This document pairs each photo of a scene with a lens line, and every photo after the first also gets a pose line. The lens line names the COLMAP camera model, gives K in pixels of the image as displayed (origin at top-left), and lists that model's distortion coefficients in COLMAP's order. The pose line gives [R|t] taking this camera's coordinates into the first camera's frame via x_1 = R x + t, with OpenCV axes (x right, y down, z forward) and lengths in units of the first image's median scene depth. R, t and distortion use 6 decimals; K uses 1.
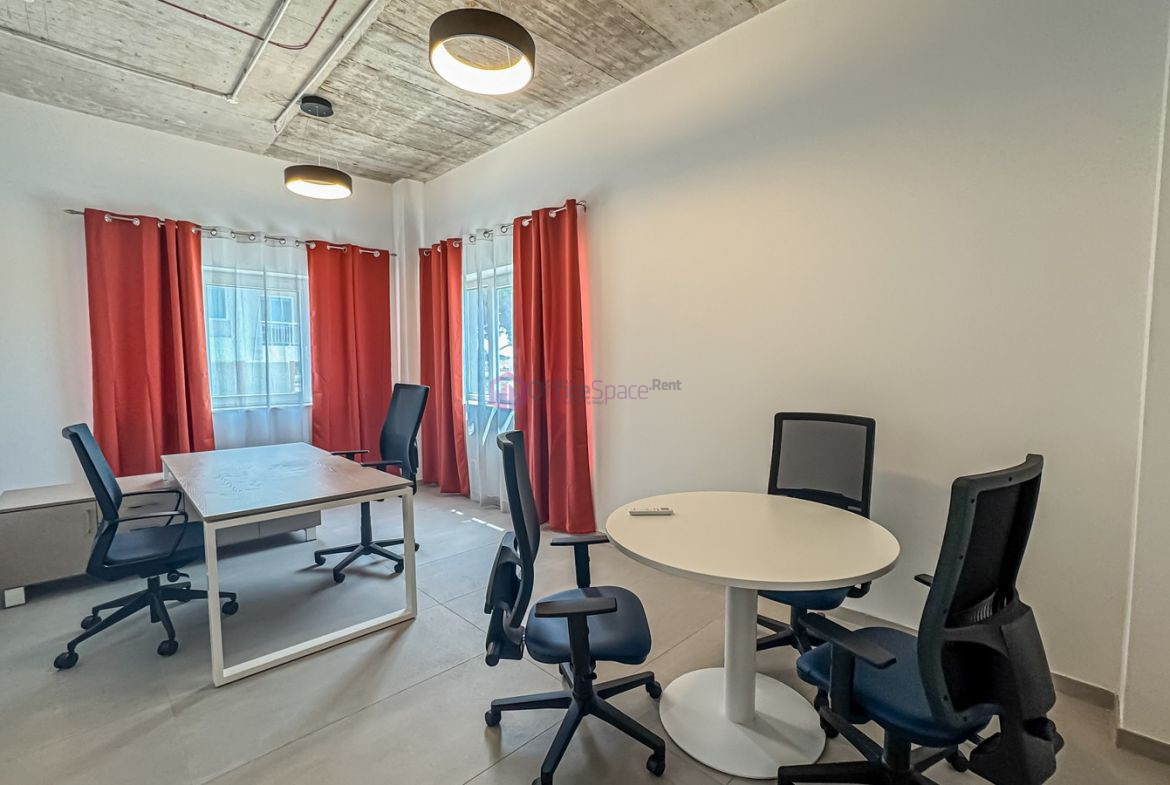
lens RADIAL K [[515.8, 0, 583.8], [0, 515.8, 393.8], [0, 0, 1]] dist [-0.024514, 0.013422]
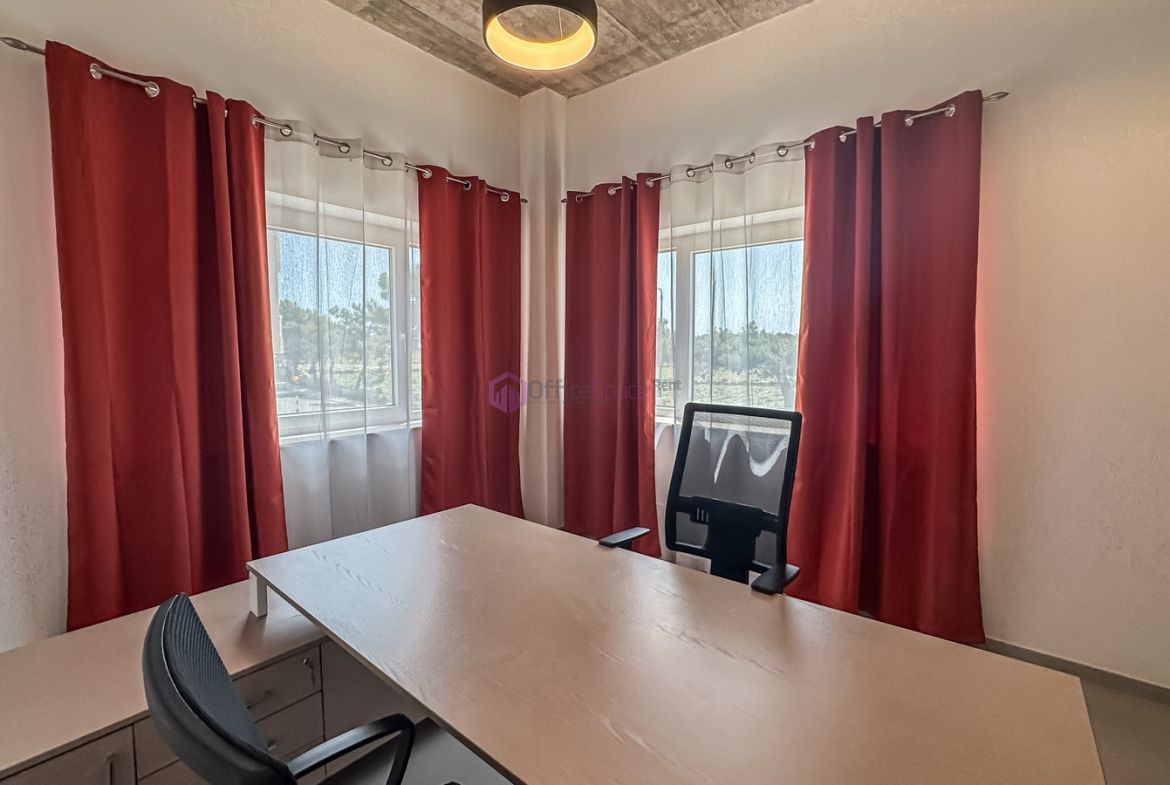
lens RADIAL K [[515.8, 0, 587.9], [0, 515.8, 393.6], [0, 0, 1]] dist [-0.024514, 0.013422]
pose [[0.990955, -0.010015, 0.133821, -0.456318], [0.009090, 0.999930, 0.007522, -0.025313], [-0.133887, -0.006238, 0.990977, 0.379667]]
